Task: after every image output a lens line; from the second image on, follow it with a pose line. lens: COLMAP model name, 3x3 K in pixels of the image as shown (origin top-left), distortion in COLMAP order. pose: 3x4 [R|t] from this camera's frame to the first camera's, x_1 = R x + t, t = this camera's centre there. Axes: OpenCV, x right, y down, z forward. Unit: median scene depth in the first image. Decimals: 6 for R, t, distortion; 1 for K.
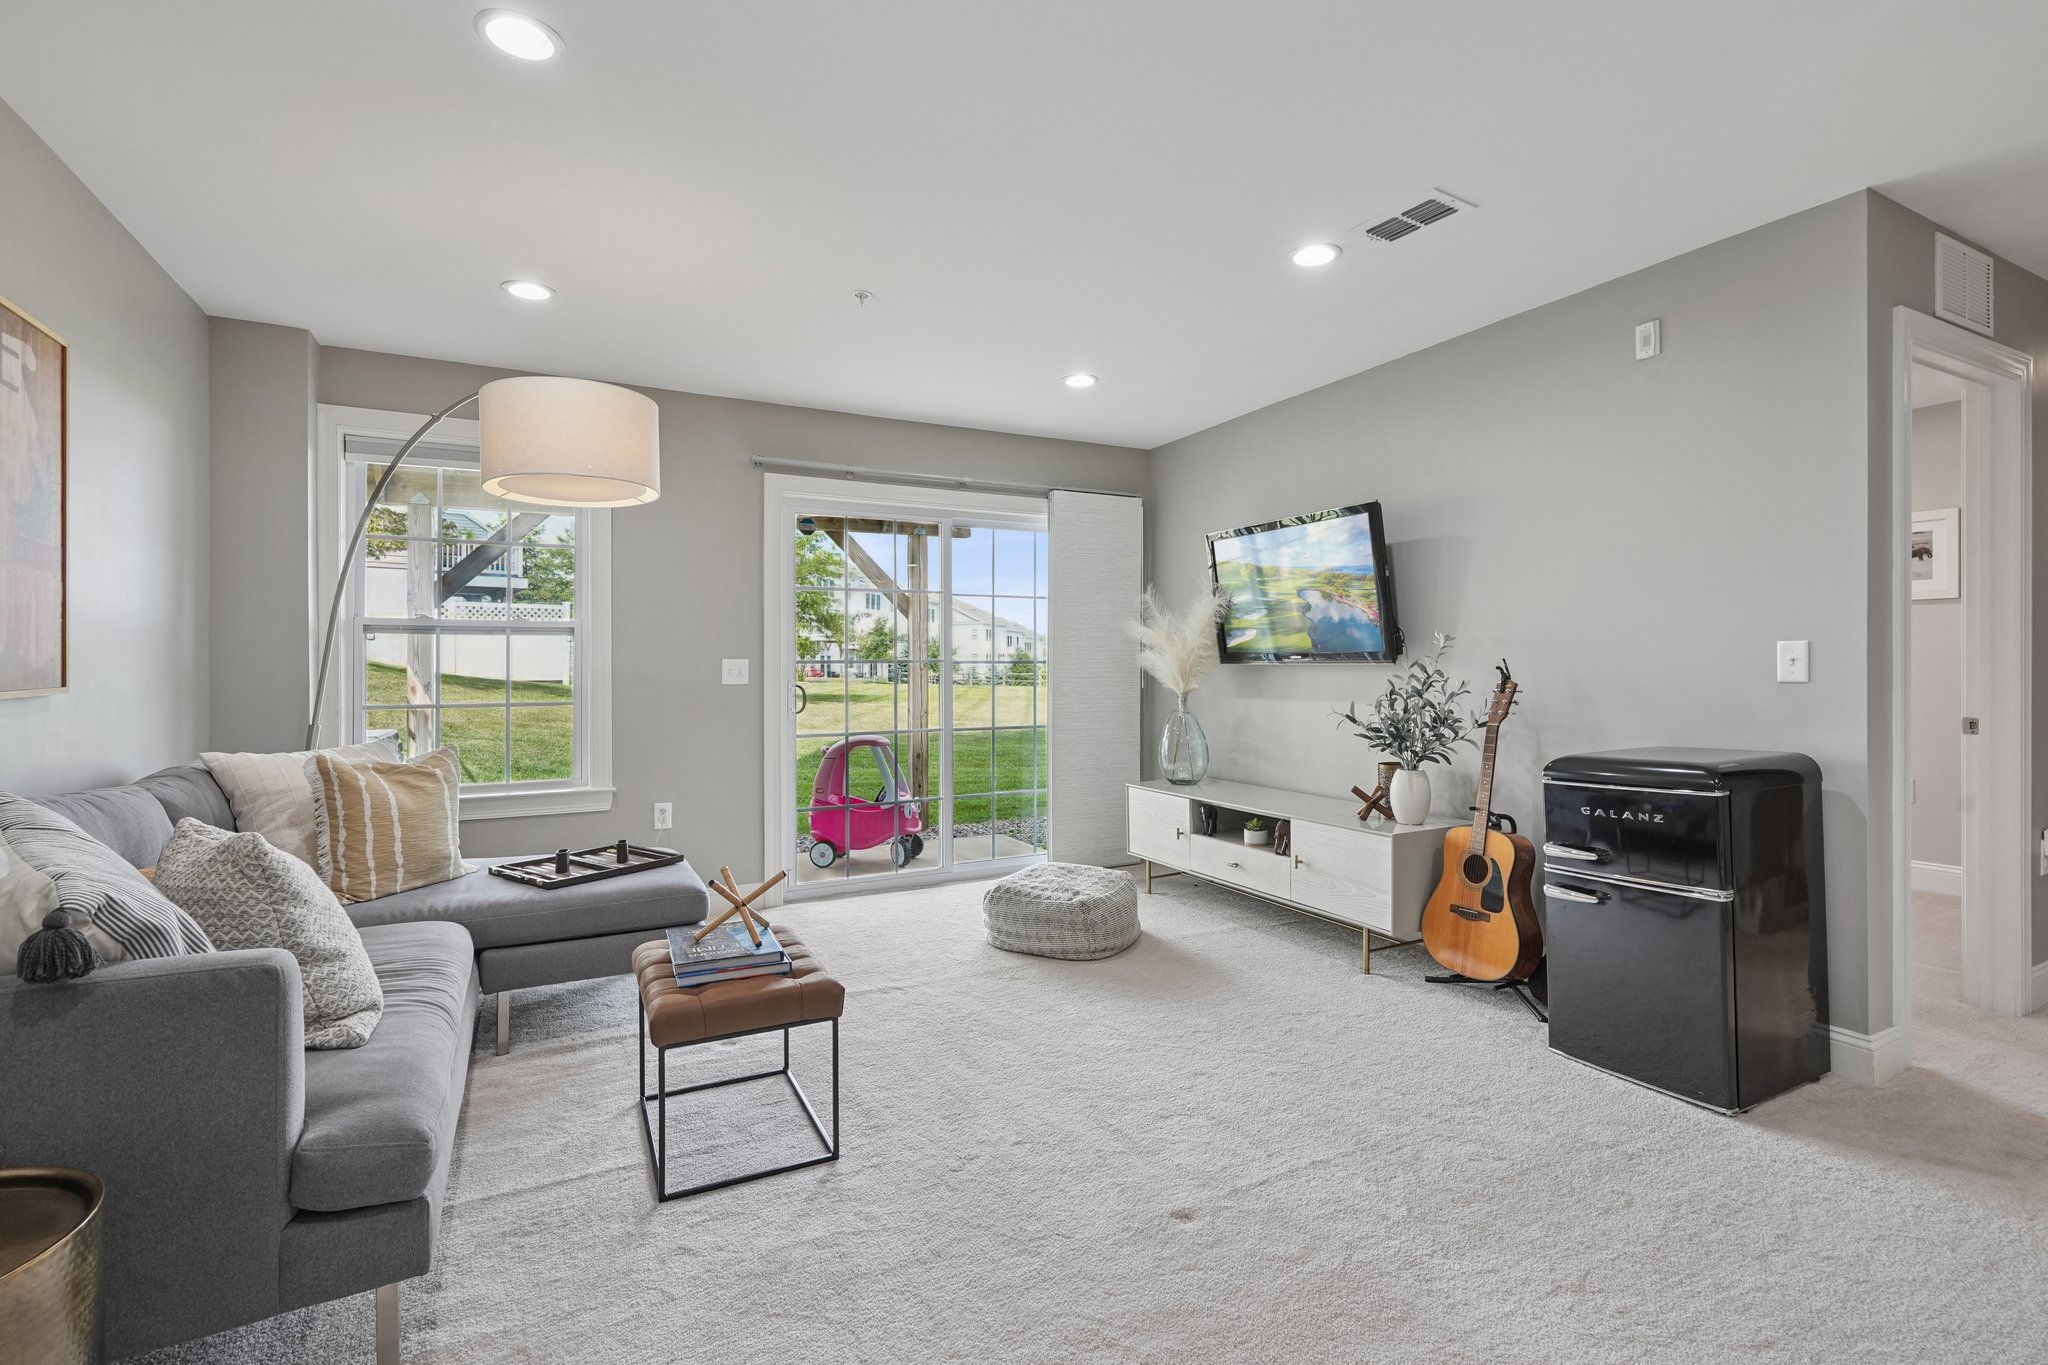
lens RADIAL K [[925.0, 0, 1009.3], [0, 925.0, 678.9], [0, 0, 1]] dist [-0.010595, 0.003965]
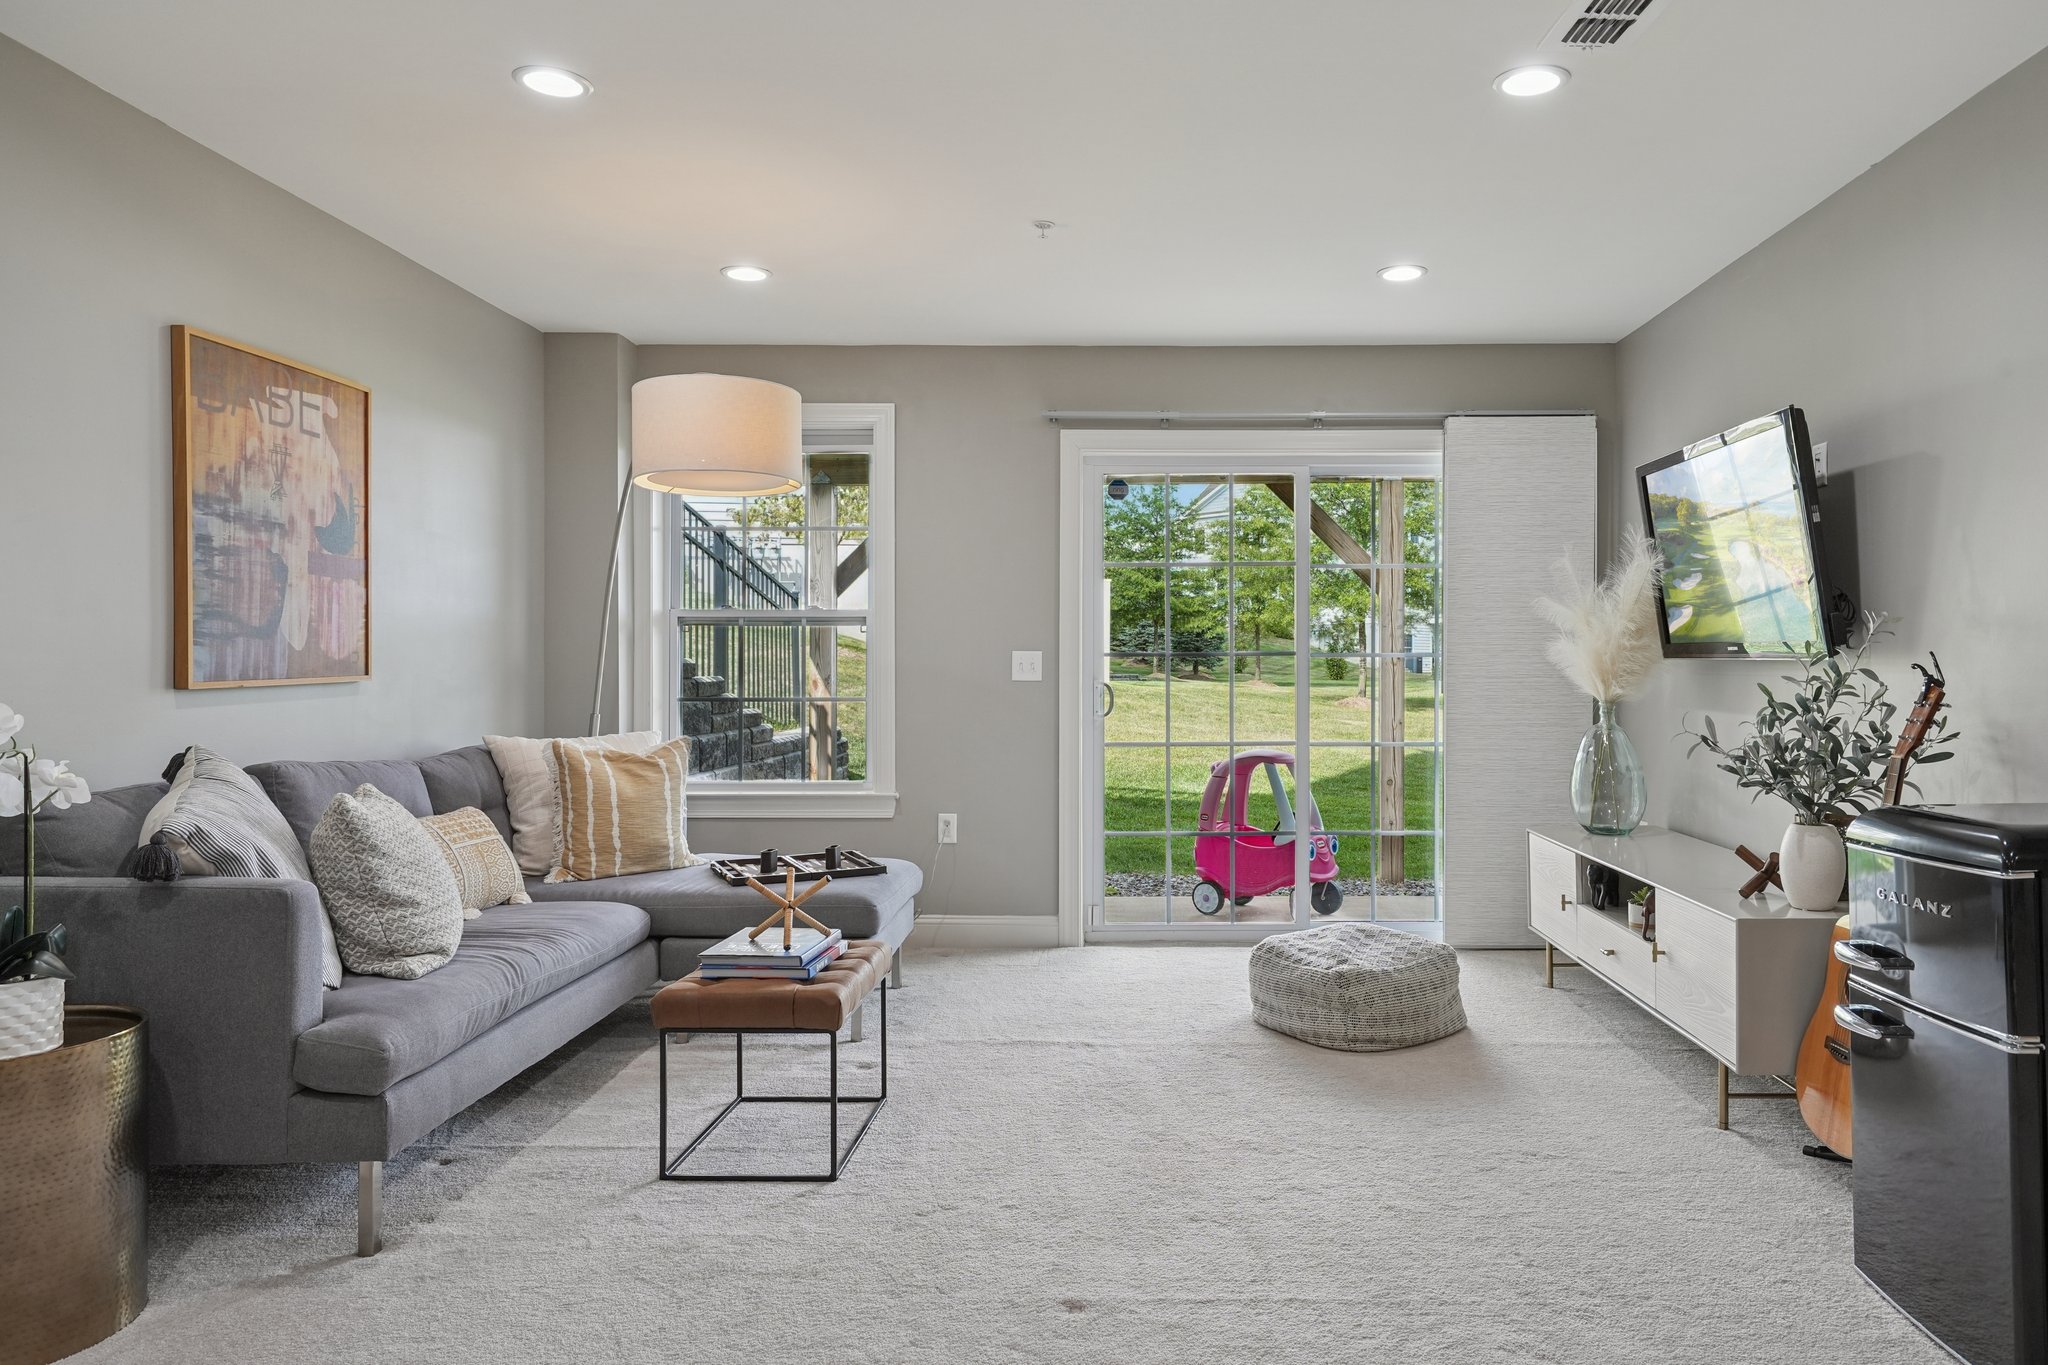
lens RADIAL K [[1249.3, 0, 1041.2], [0, 1249.3, 677.3], [0, 0, 1]] dist [-0.003272, 0.002978]
pose [[0.882254, 0.010115, -0.470666, 0.411900], [-0.009588, 0.999948, 0.003518, -0.002021], [0.470677, 0.001409, 0.882305, -0.021040]]
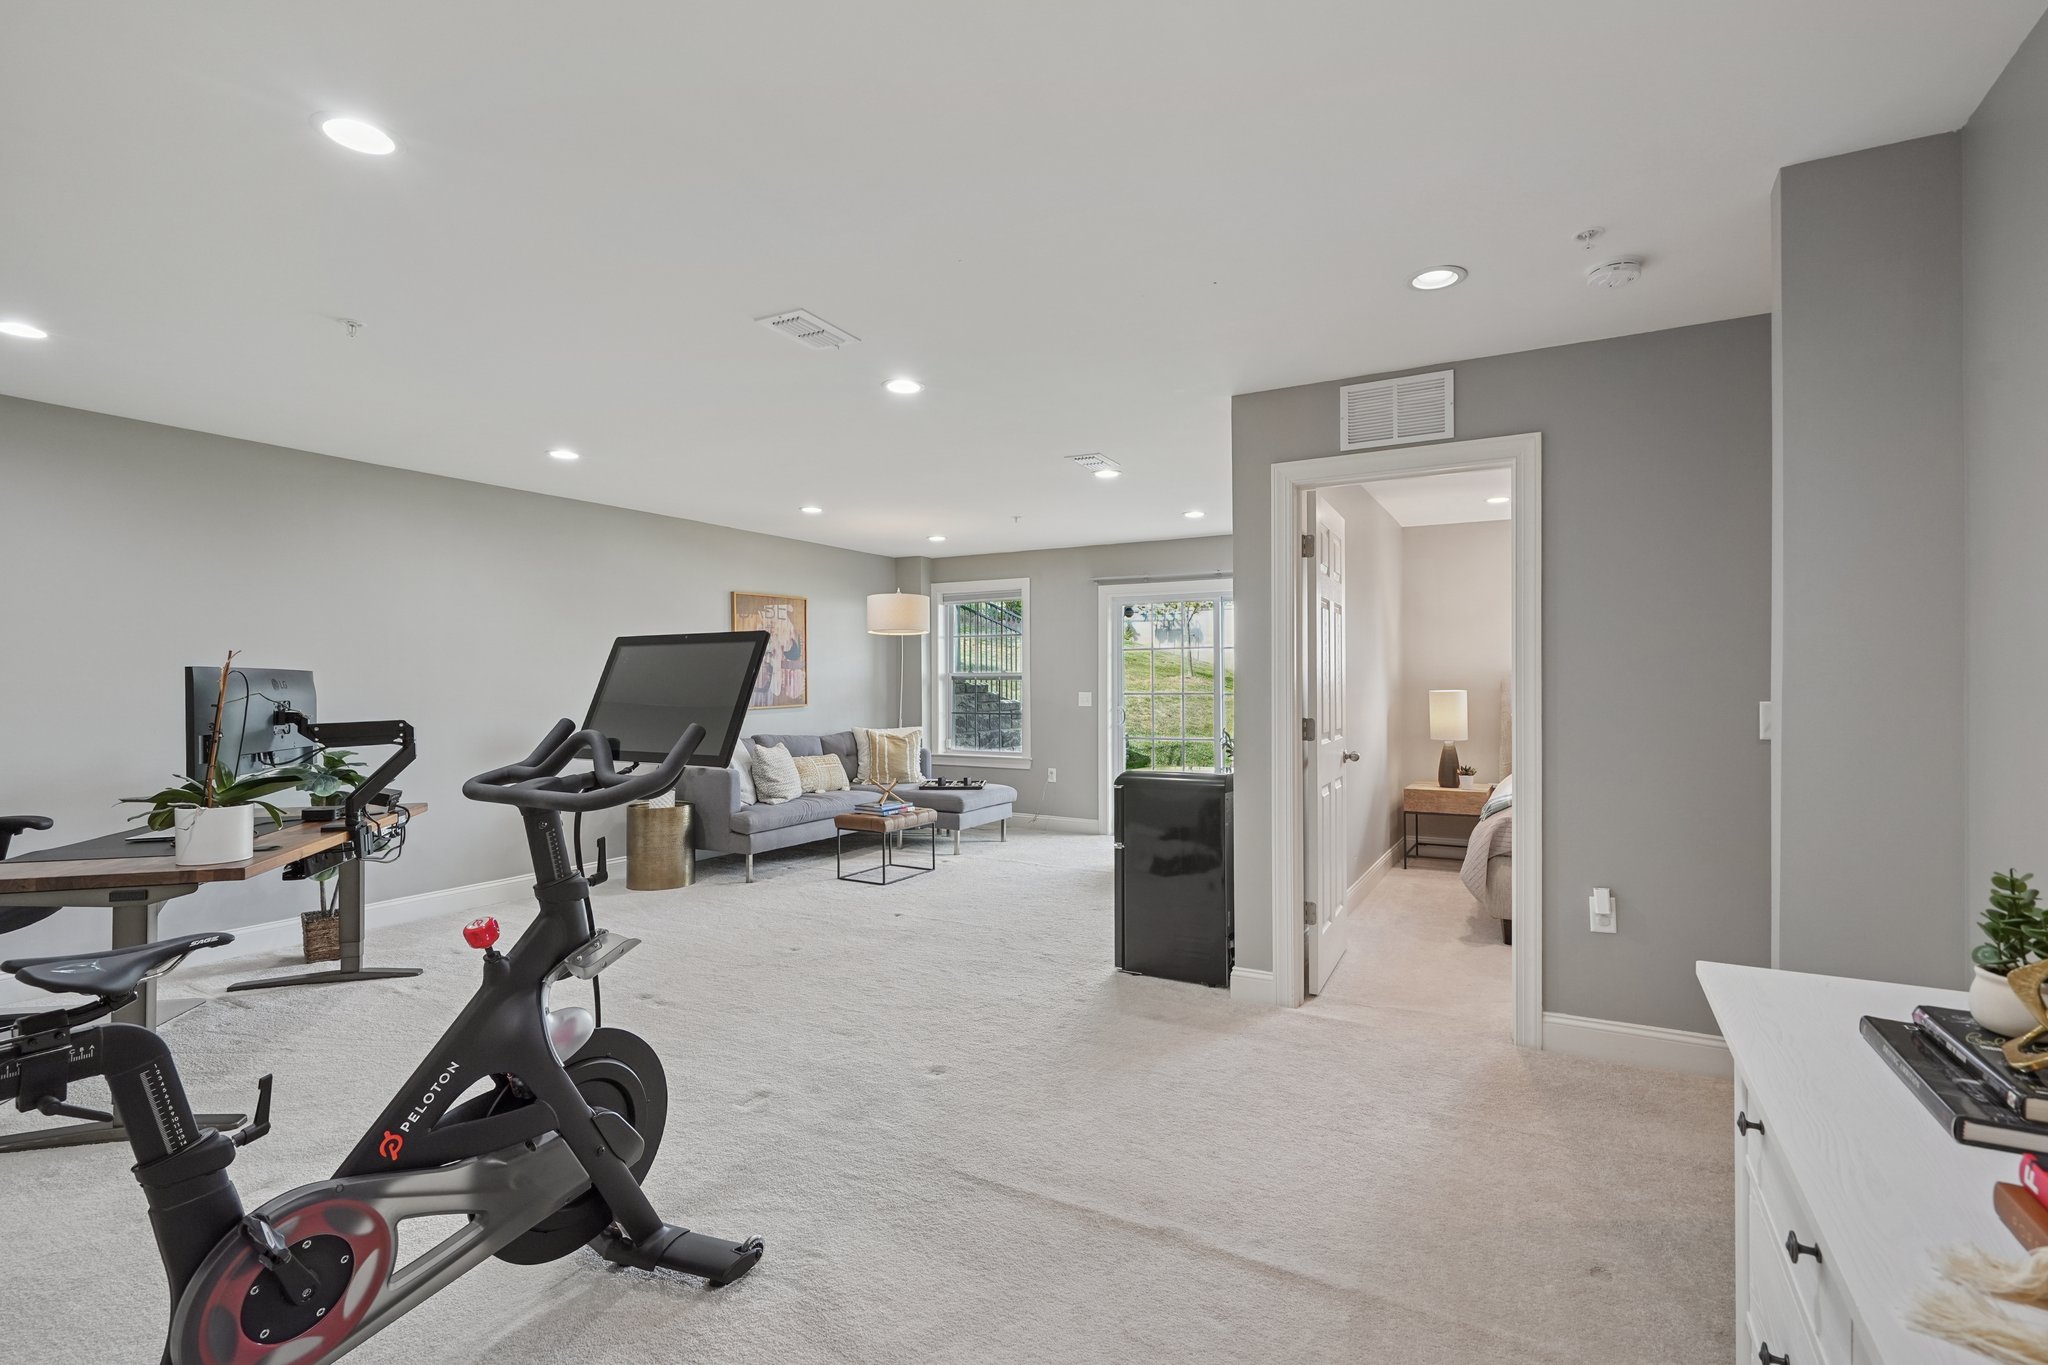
lens RADIAL K [[925.0, 0, 1032.0], [0, 925.0, 686.7], [0, 0, 1]] dist [-0.010595, 0.003965]
pose [[0.533699, 0.010082, -0.845615, 1.736547], [-0.007164, 0.999947, 0.007401, -0.065321], [0.845644, 0.002108, 0.533742, -0.058875]]
